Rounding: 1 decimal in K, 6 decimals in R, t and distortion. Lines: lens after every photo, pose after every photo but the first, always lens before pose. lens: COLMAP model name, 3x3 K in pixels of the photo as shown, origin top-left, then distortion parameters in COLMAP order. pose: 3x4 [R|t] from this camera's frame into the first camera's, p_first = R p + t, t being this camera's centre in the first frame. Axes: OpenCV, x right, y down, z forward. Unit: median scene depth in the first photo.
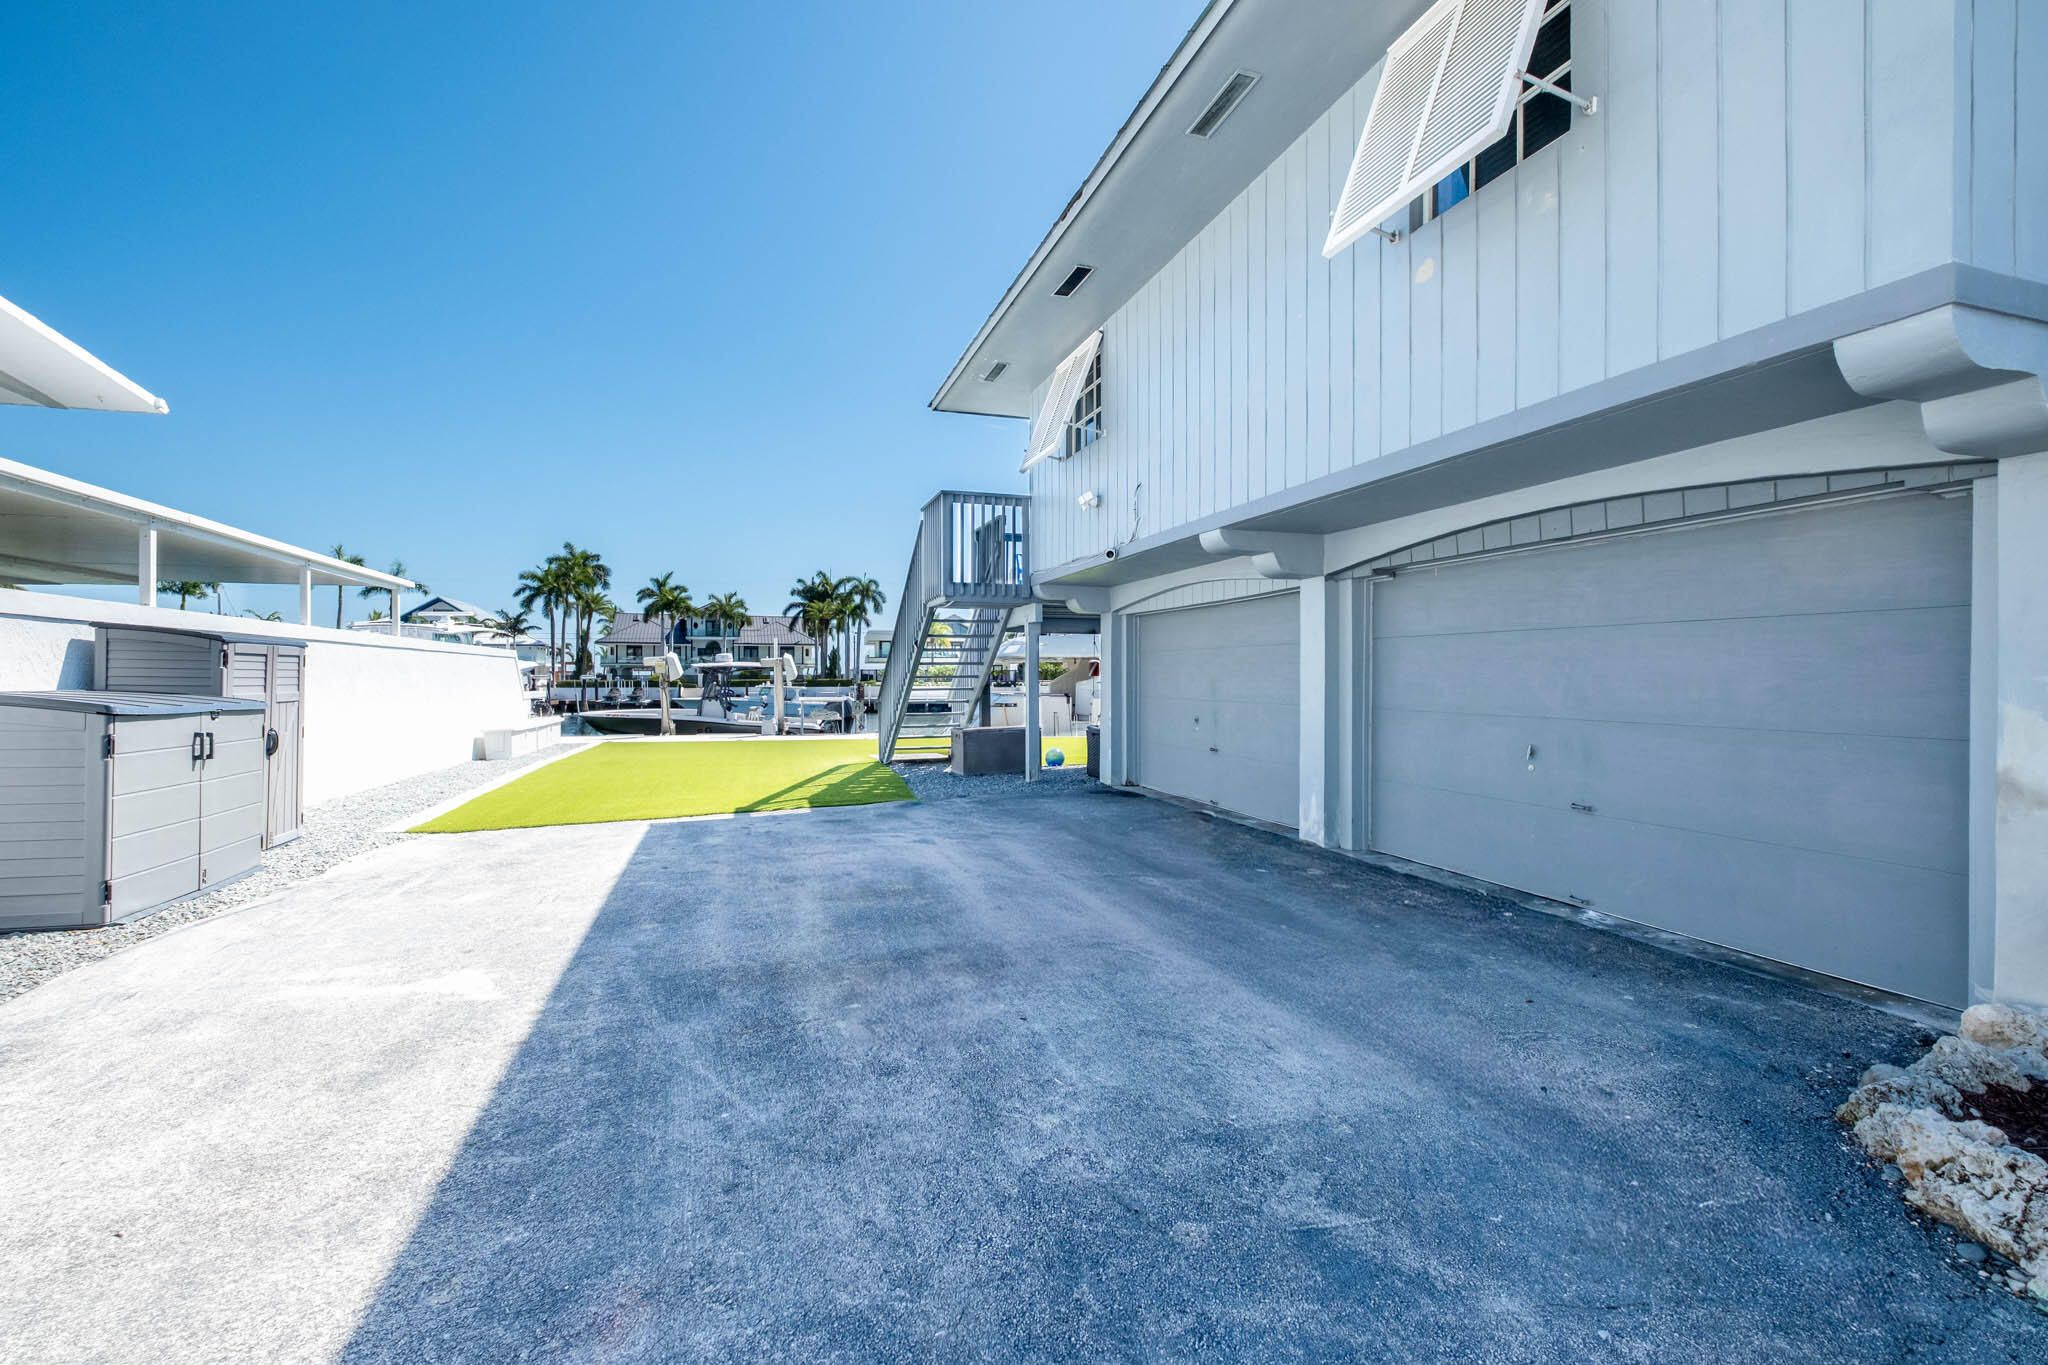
lens RADIAL K [[883.7, 0, 1024.2], [0, 883.7, 676.8], [0, 0, 1]] dist [-0.007097, -0.003099]
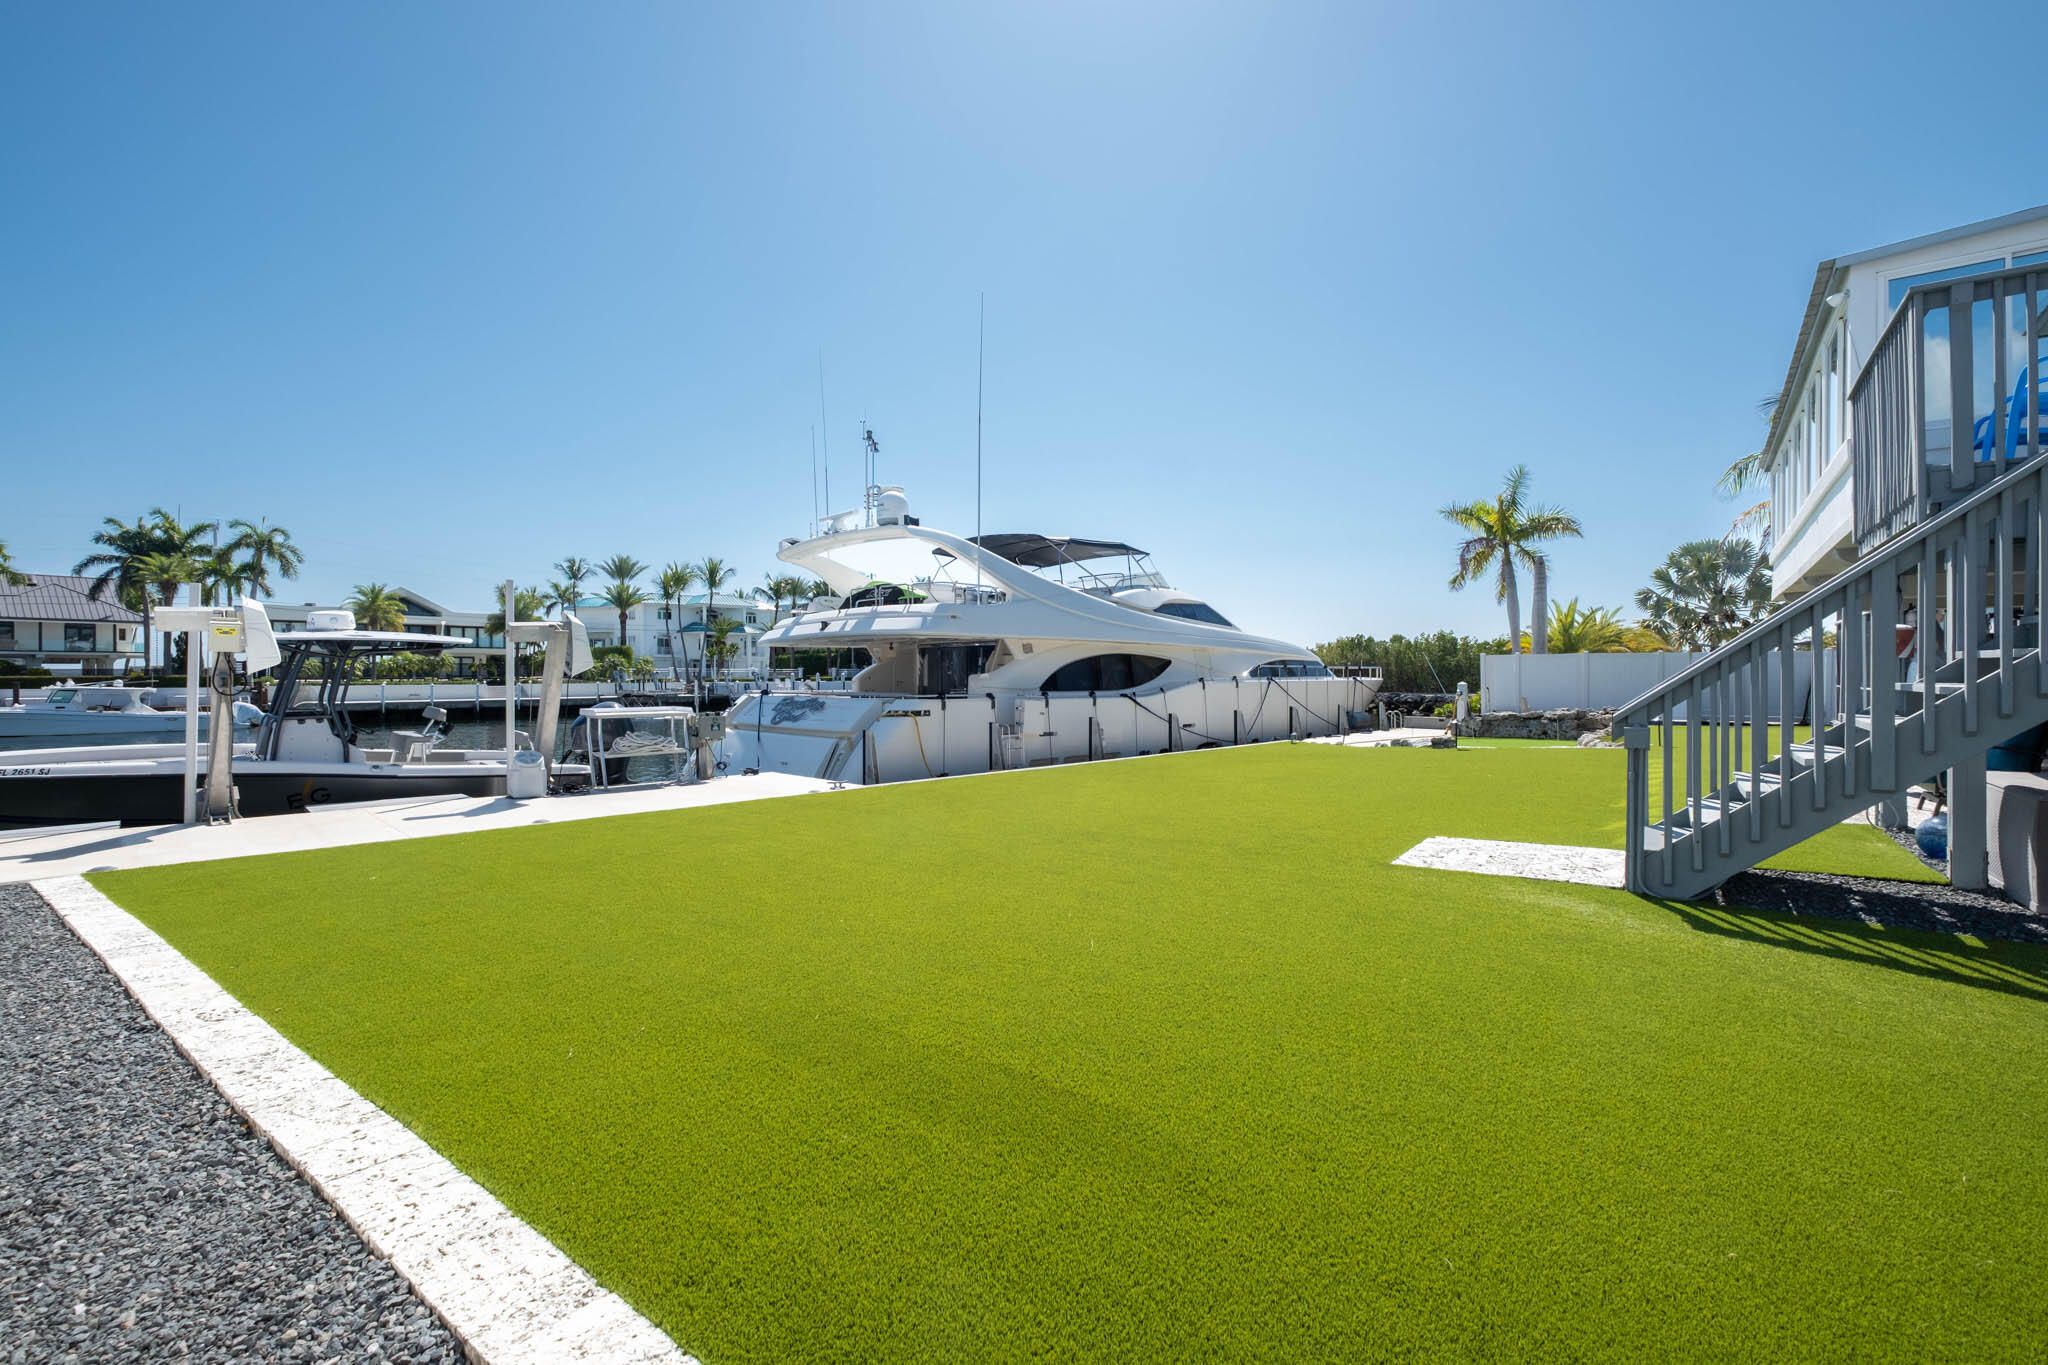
lens RADIAL K [[883.7, 0, 1022.9], [0, 883.7, 674.4], [0, 0, 1]] dist [-0.007097, -0.003099]
pose [[0.821881, -0.000297, 0.569659, -0.078934], [-0.000159, 1.000000, 0.000751, 0.001082], [-0.569659, -0.000708, 0.821881, 0.118054]]
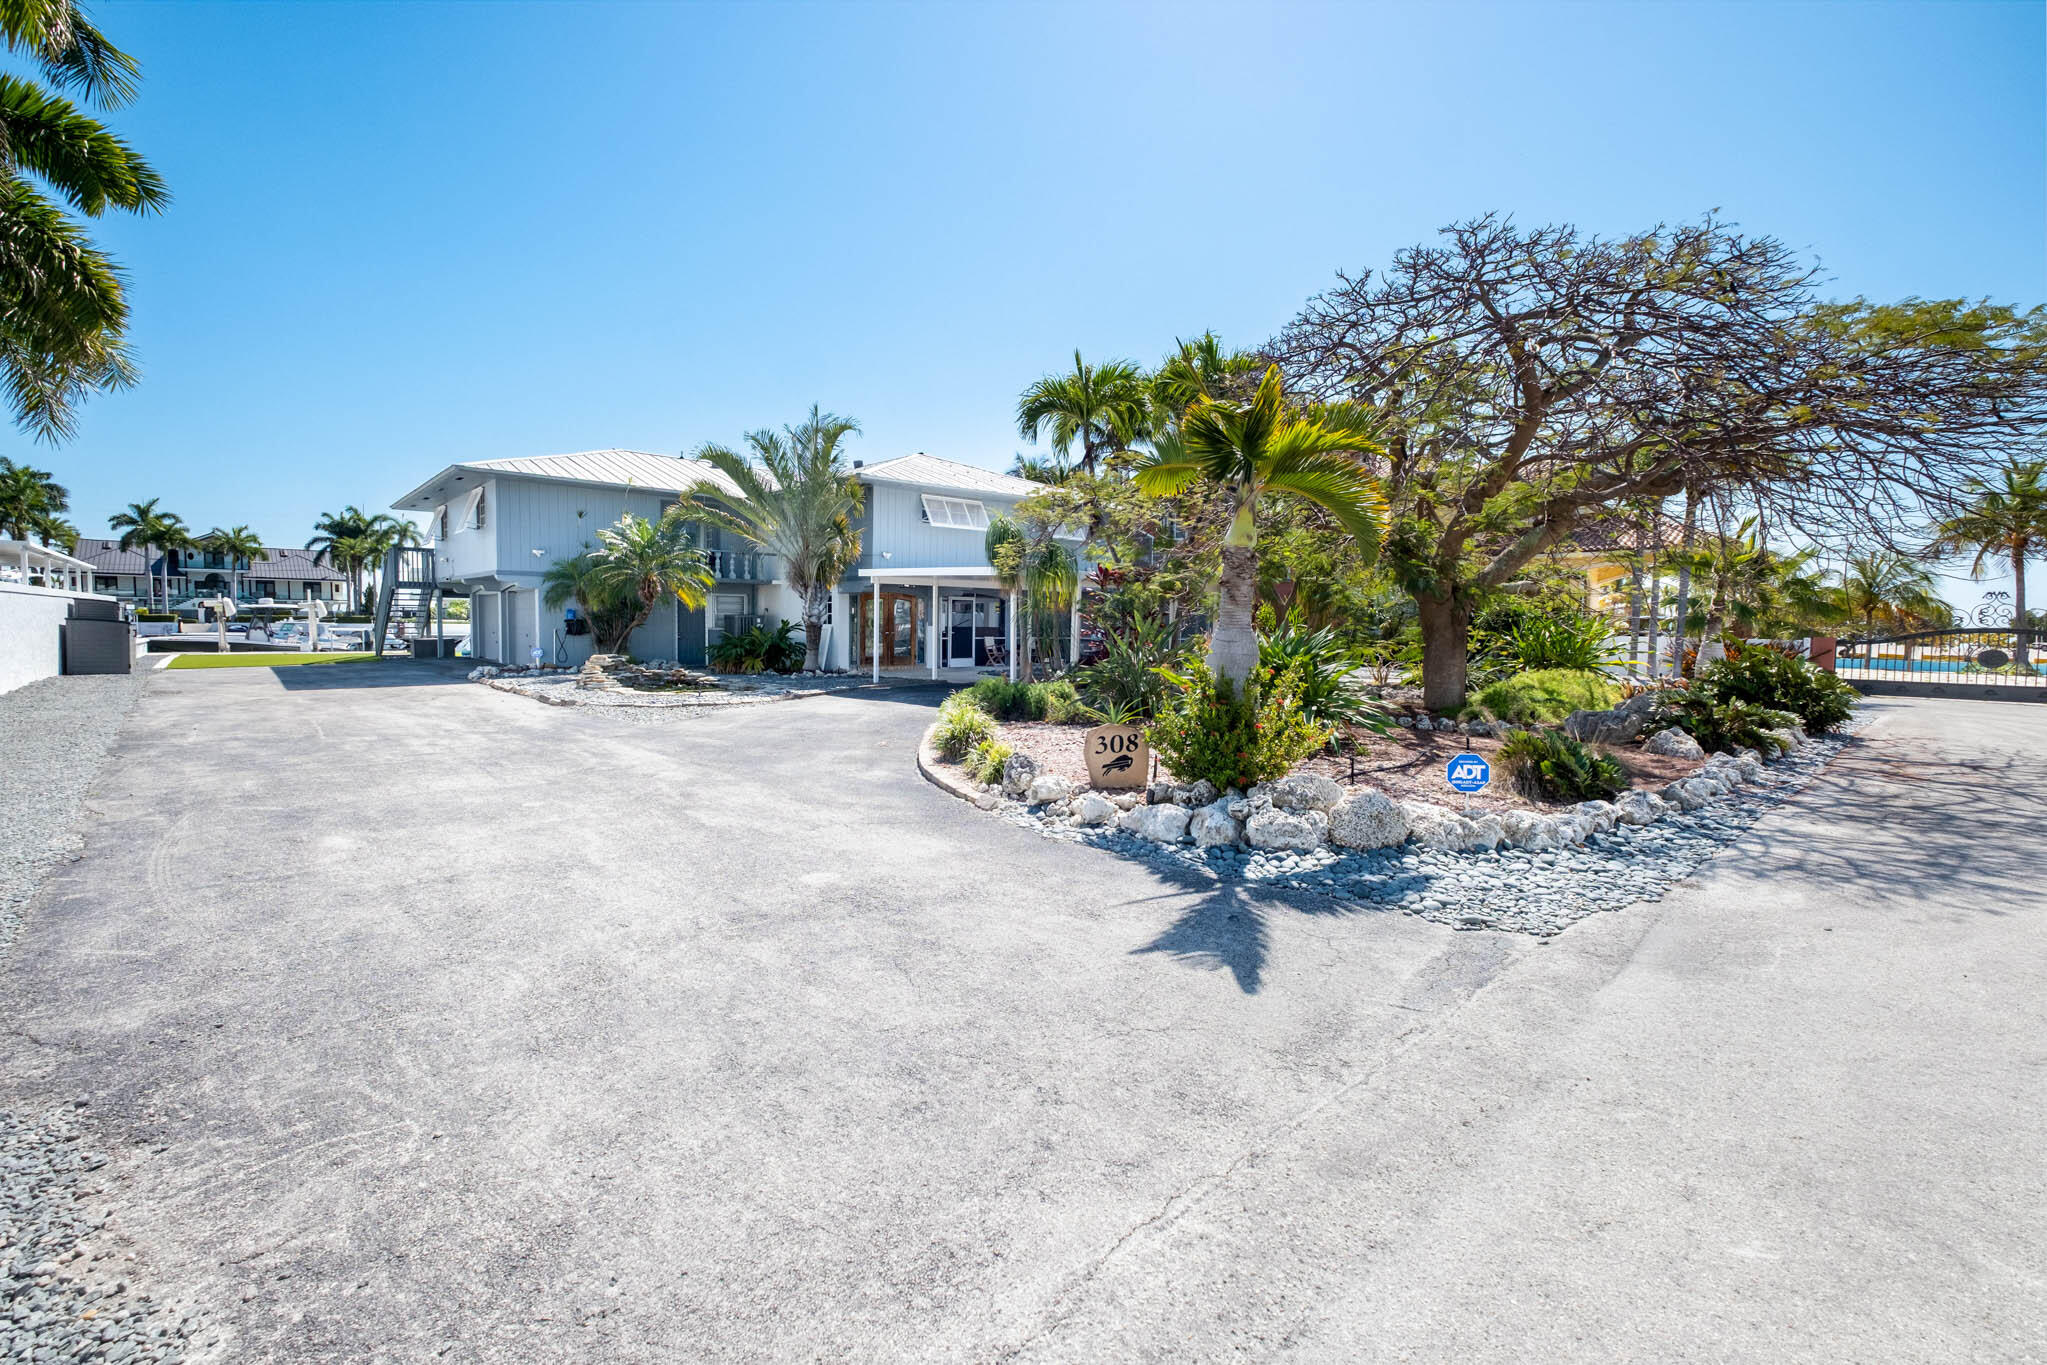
lens RADIAL K [[883.3, 0, 1027.8], [0, 883.3, 671.4], [0, 0, 1]] dist [-0.007097, -0.003099]
pose [[0.911833, -0.012428, 0.410373, 0.057565], [-0.012293, 0.998267, 0.057547, -0.001208], [-0.410377, -0.057517, 0.910100, -0.228150]]
